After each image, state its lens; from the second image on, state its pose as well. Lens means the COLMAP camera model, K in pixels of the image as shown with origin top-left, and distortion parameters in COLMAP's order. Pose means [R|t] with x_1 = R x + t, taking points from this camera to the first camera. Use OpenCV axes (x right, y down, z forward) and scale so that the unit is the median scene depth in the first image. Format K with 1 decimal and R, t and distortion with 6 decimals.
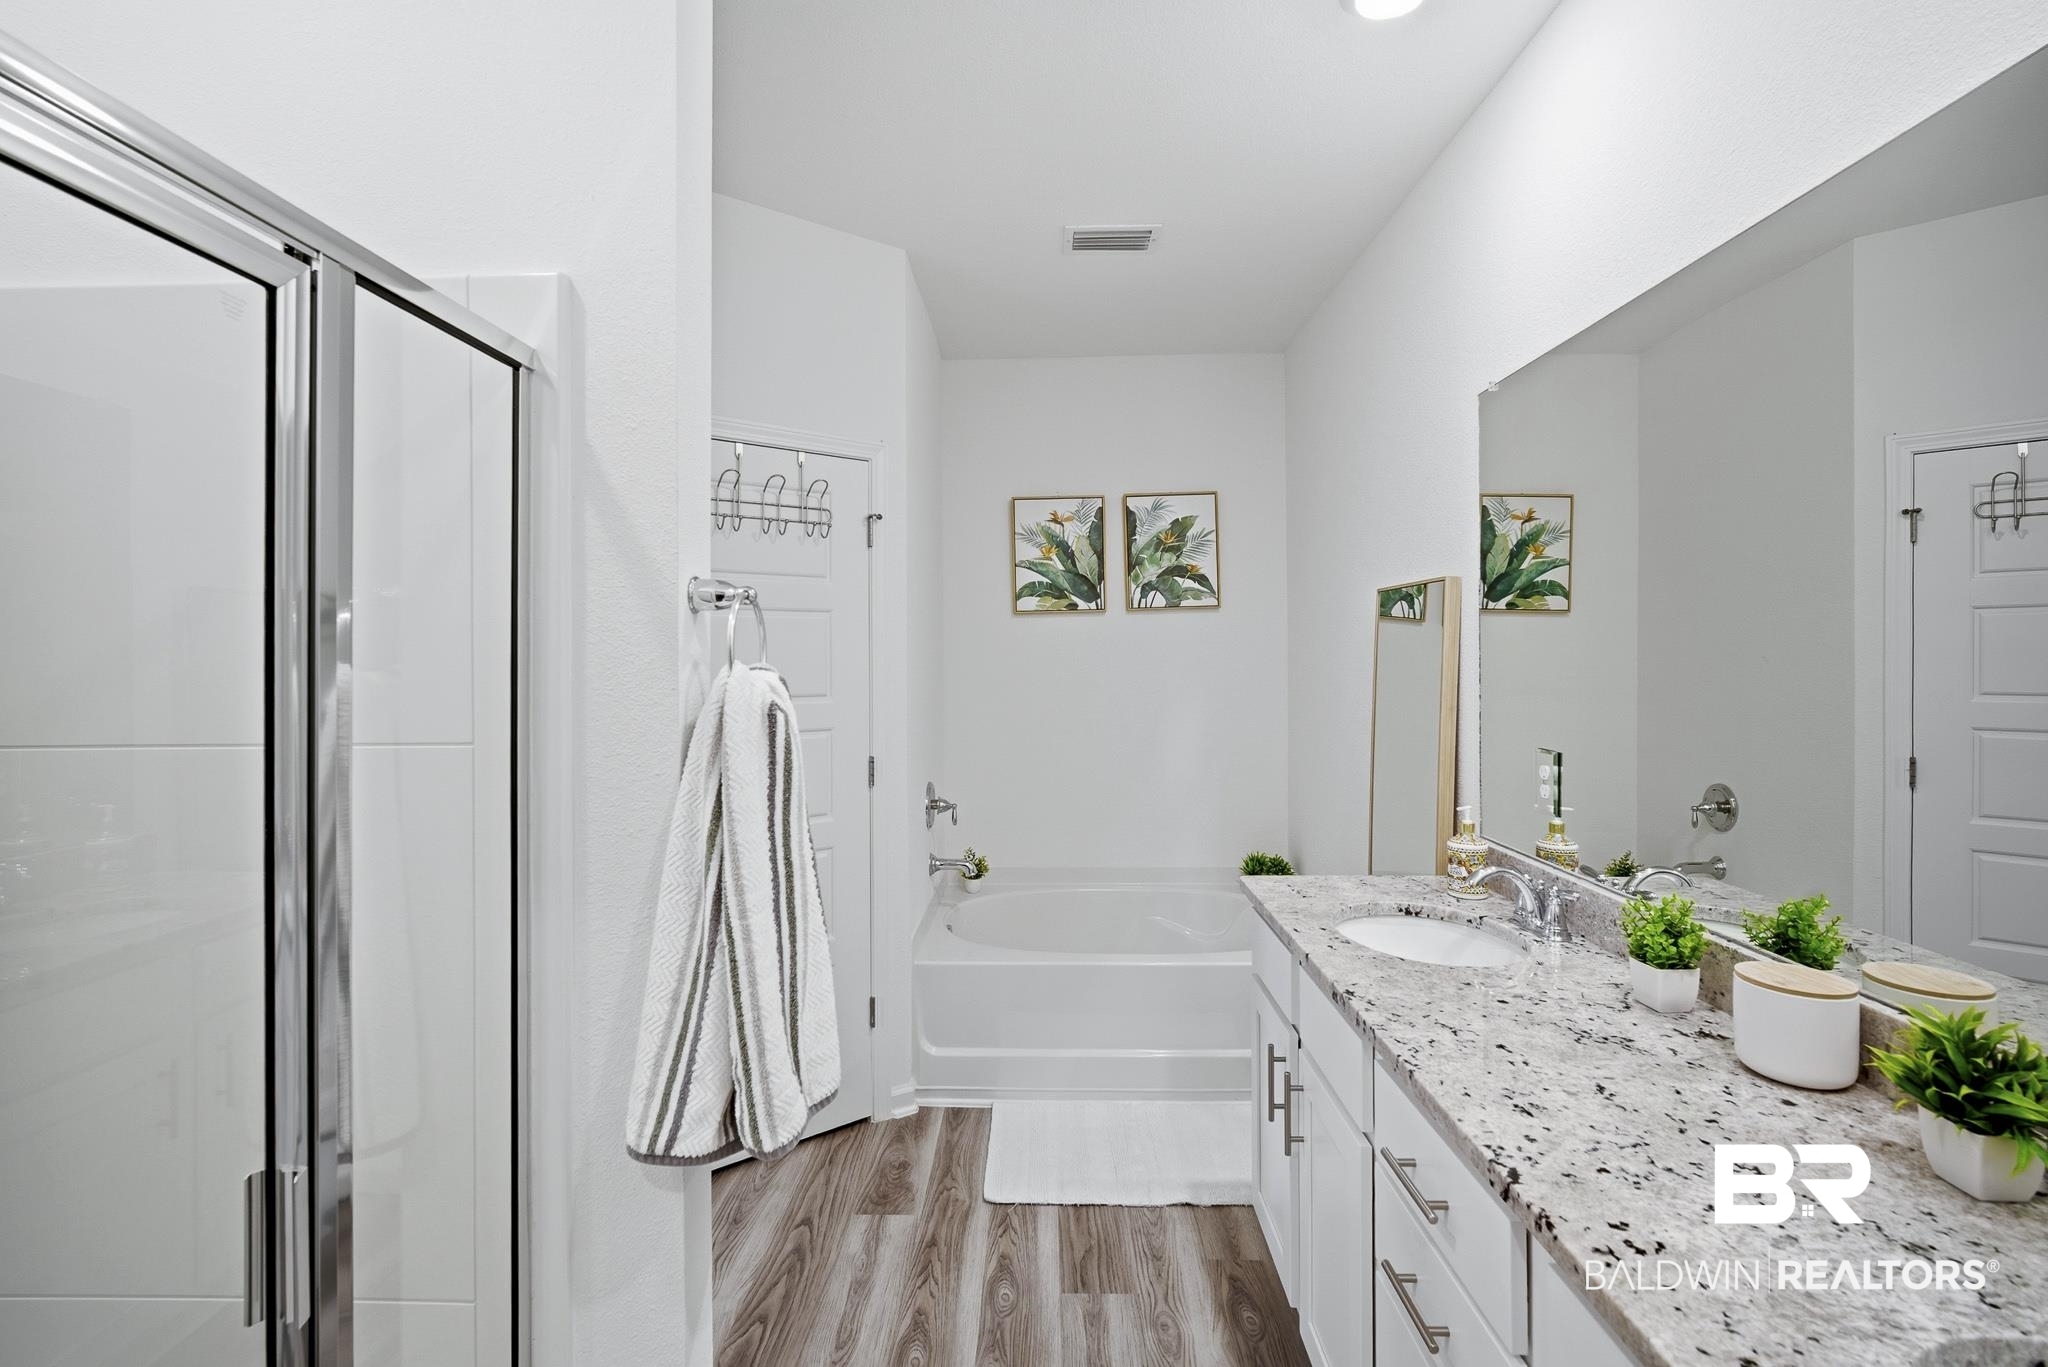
lens RADIAL K [[903.4, 0, 1022.3], [0, 903.4, 672.8], [0, 0, 1]] dist [-0.008503, 0.000278]
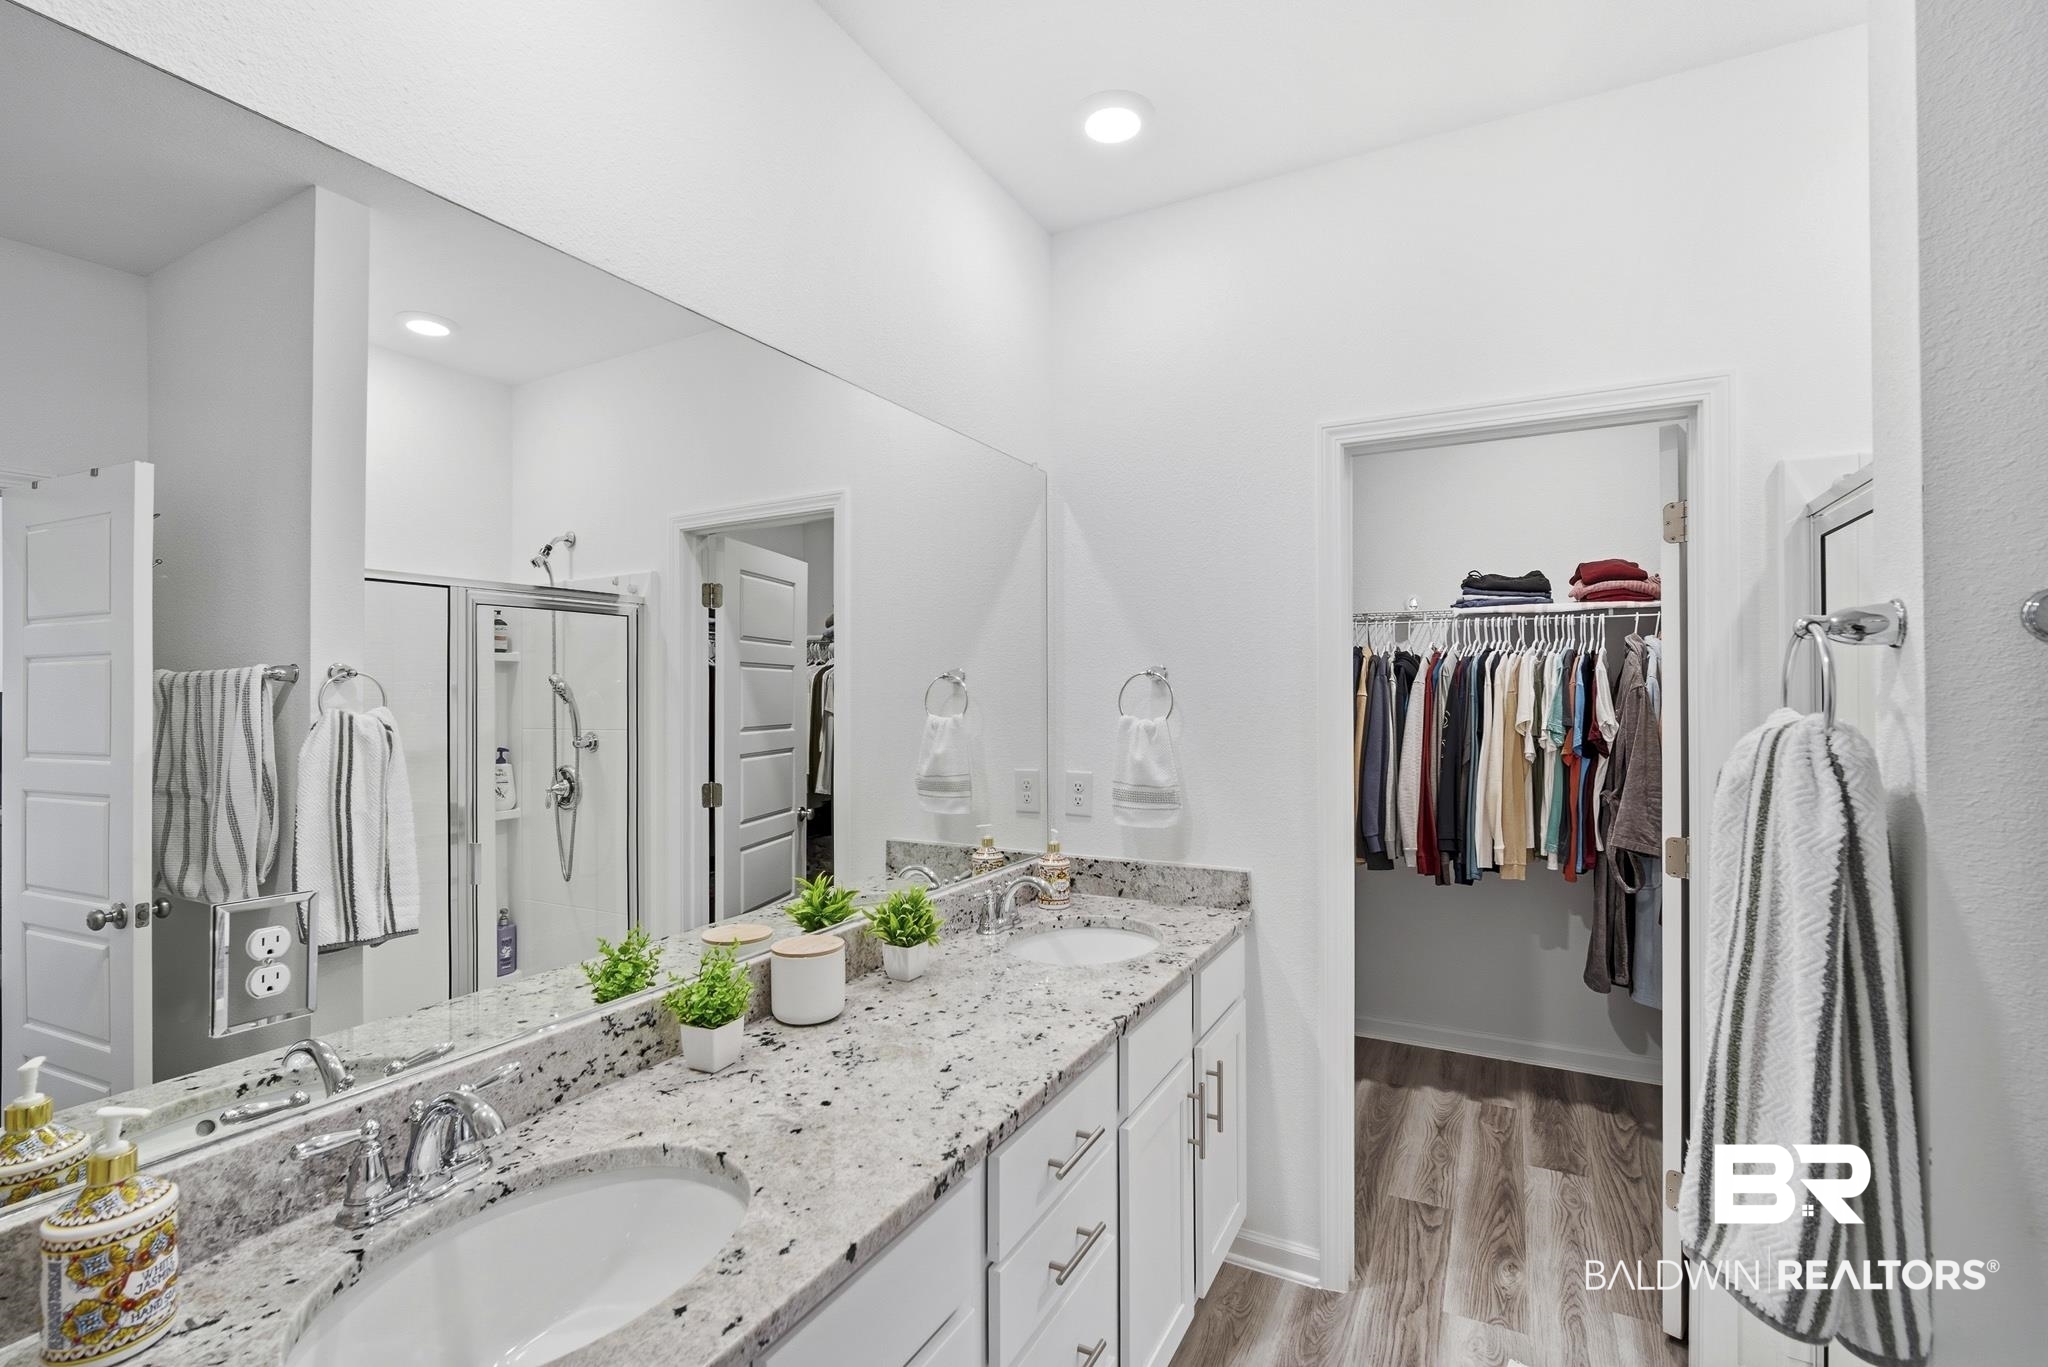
lens RADIAL K [[906.7, 0, 1019.7], [0, 906.7, 677.8], [0, 0, 1]] dist [-0.000693, 0.000249]
pose [[-0.889290, 0.015522, 0.457081, -0.049549], [0.013676, 0.999879, -0.007347, -0.044236], [-0.457140, -0.000282, -0.889395, 1.944863]]
